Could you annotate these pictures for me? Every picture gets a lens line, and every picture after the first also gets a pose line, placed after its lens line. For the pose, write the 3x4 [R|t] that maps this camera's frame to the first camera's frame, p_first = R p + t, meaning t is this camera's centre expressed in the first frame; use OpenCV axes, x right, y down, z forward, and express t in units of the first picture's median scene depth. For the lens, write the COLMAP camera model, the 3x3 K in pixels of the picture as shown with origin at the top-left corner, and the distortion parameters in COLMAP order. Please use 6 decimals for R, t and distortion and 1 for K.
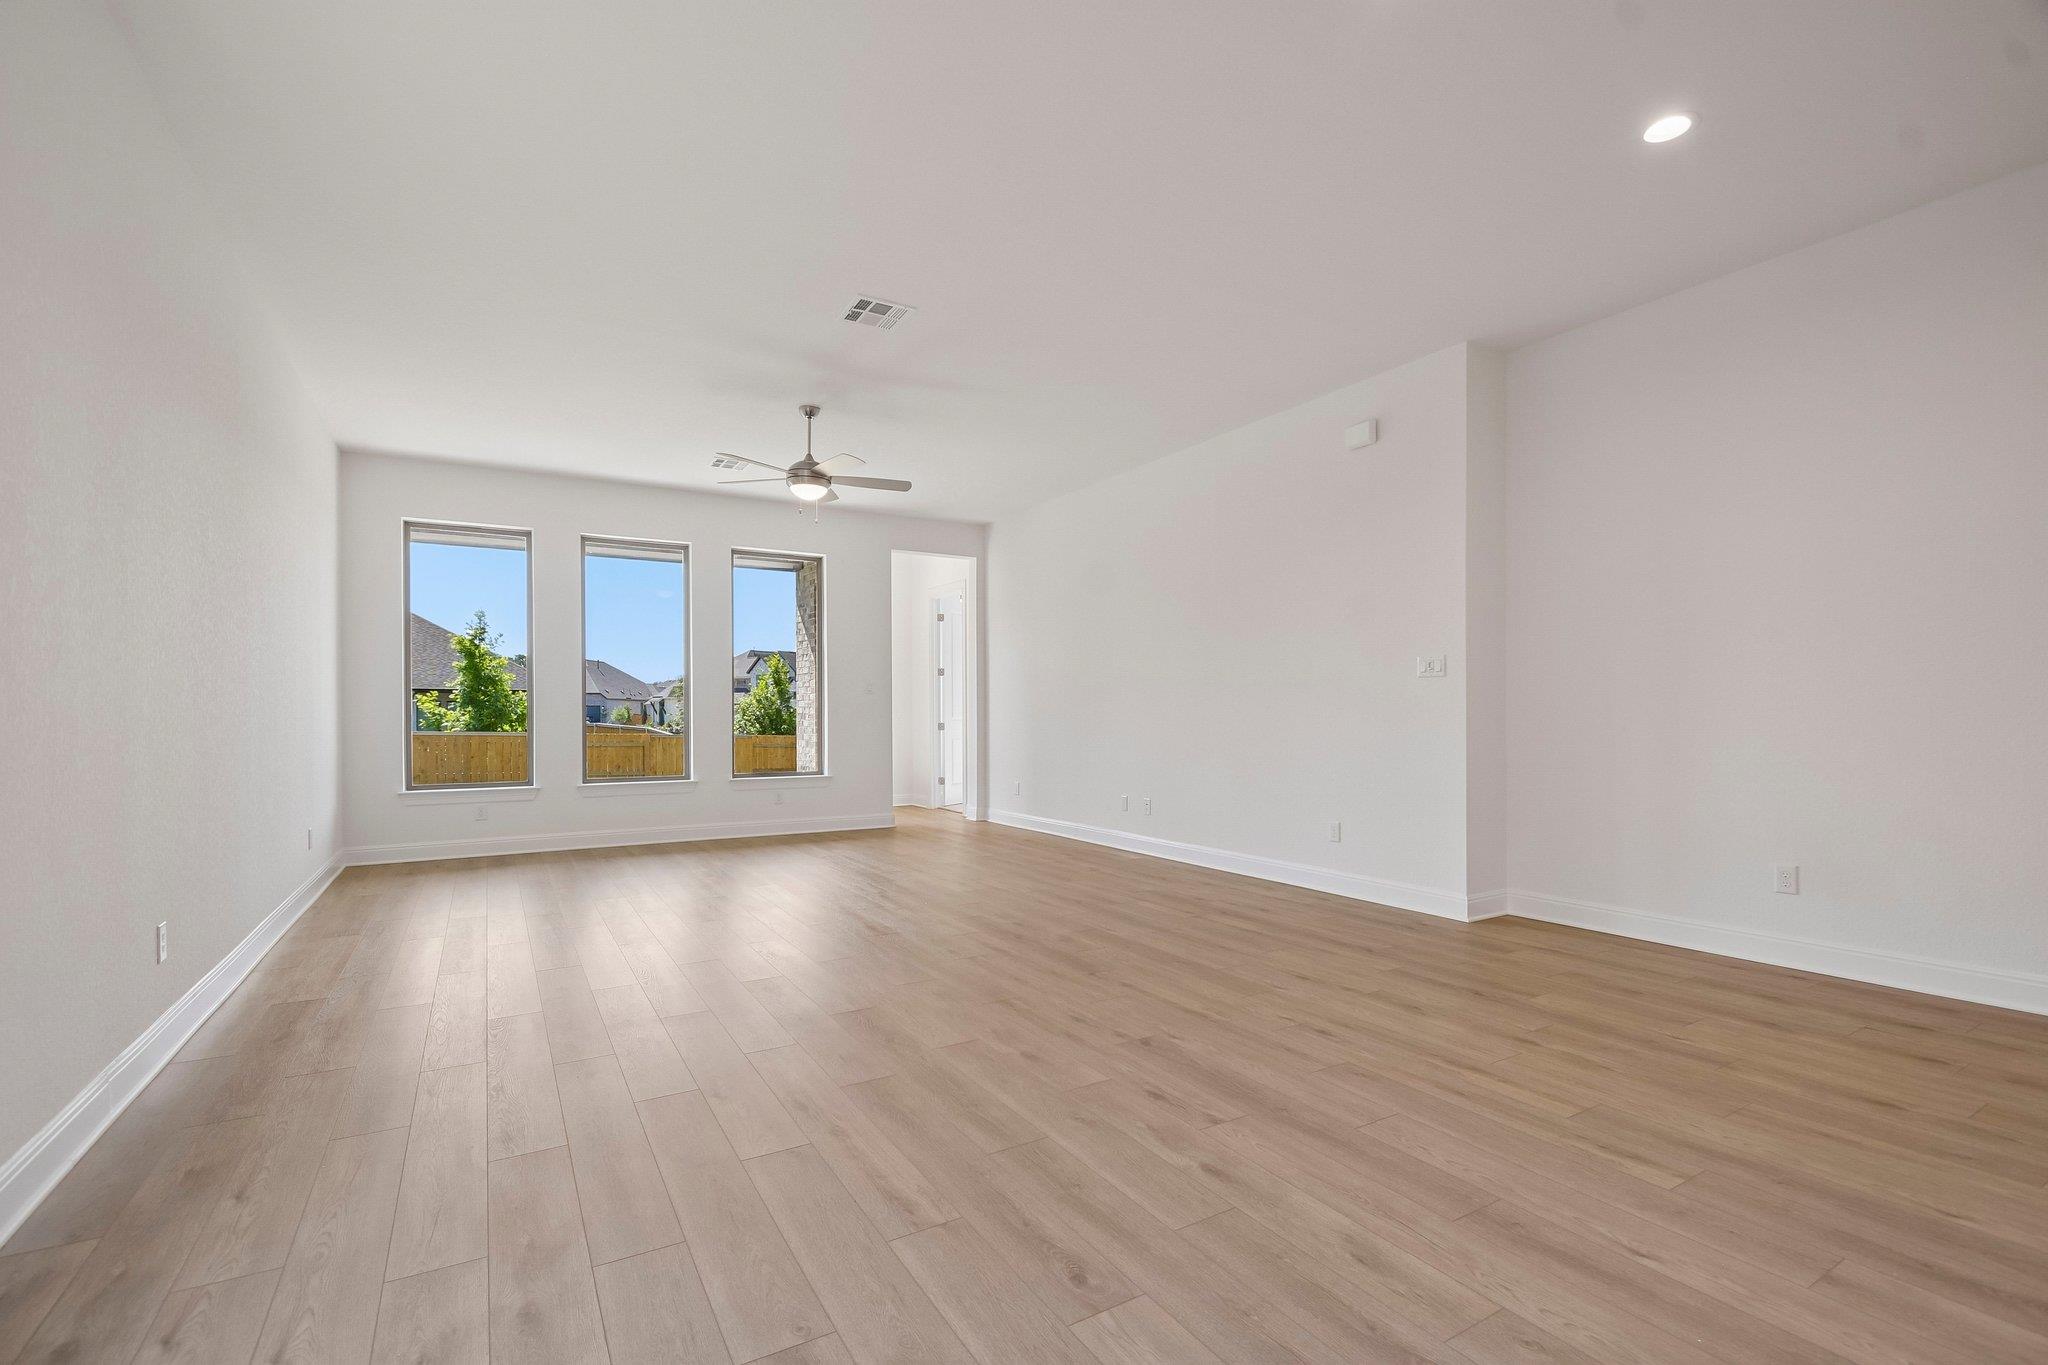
lens RADIAL K [[901.7, 0, 1016.6], [0, 901.7, 690.2], [0, 0, 1]] dist [-0.000919, -0.004017]
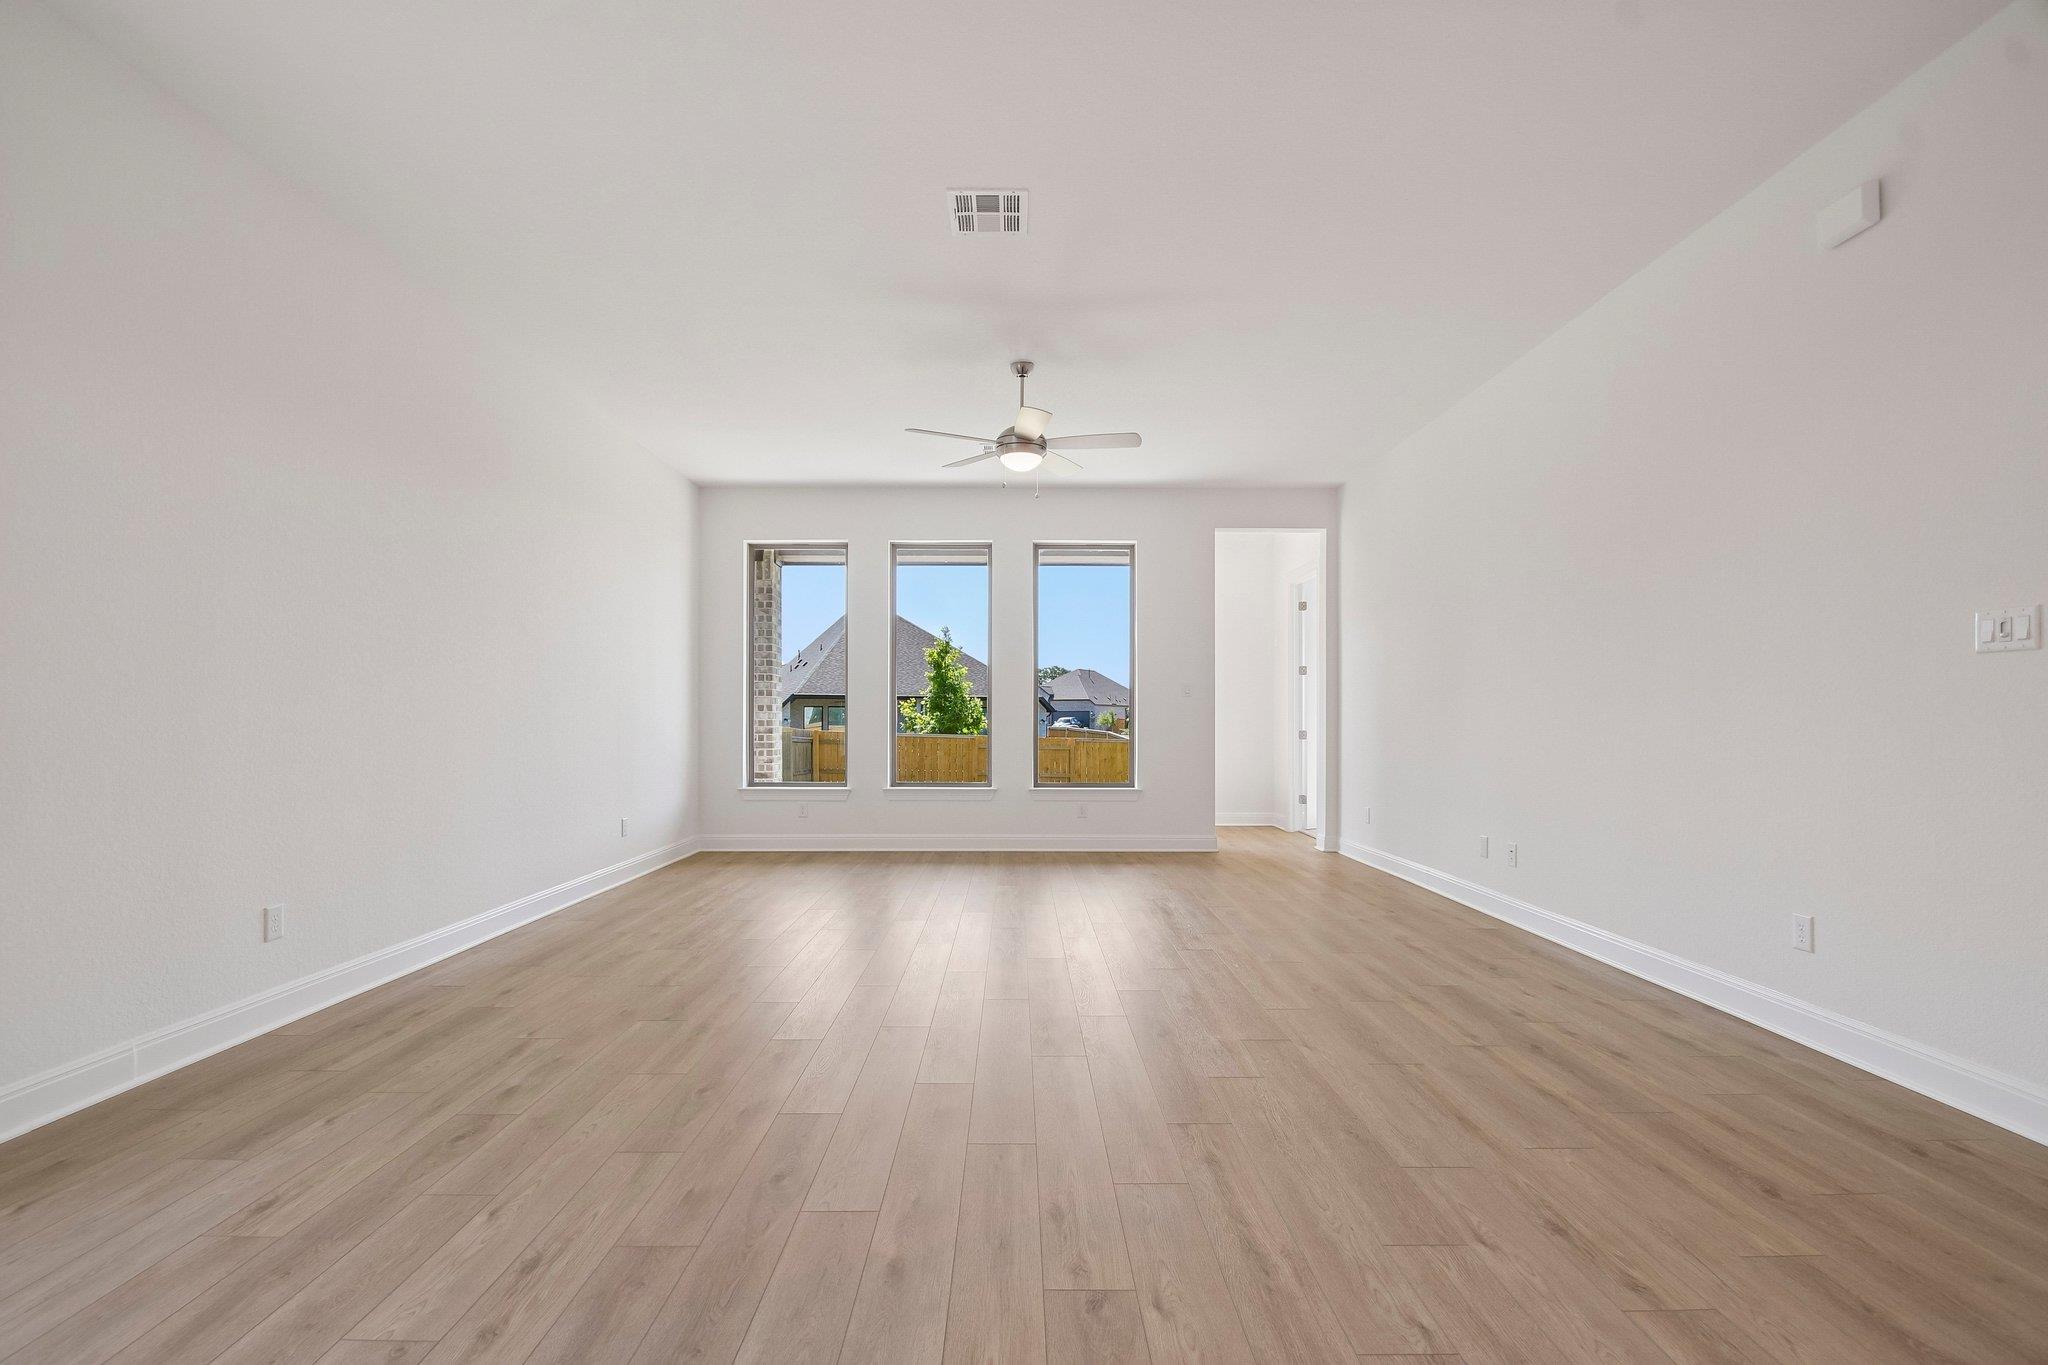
lens RADIAL K [[901.7, 0, 1019.3], [0, 901.7, 695.5], [0, 0, 1]] dist [-0.000919, -0.004017]
pose [[0.865487, -0.008437, -0.500860, 0.134391], [0.008283, 0.999962, -0.002532, 0.004017], [0.500863, -0.001957, 0.865525, 0.169395]]
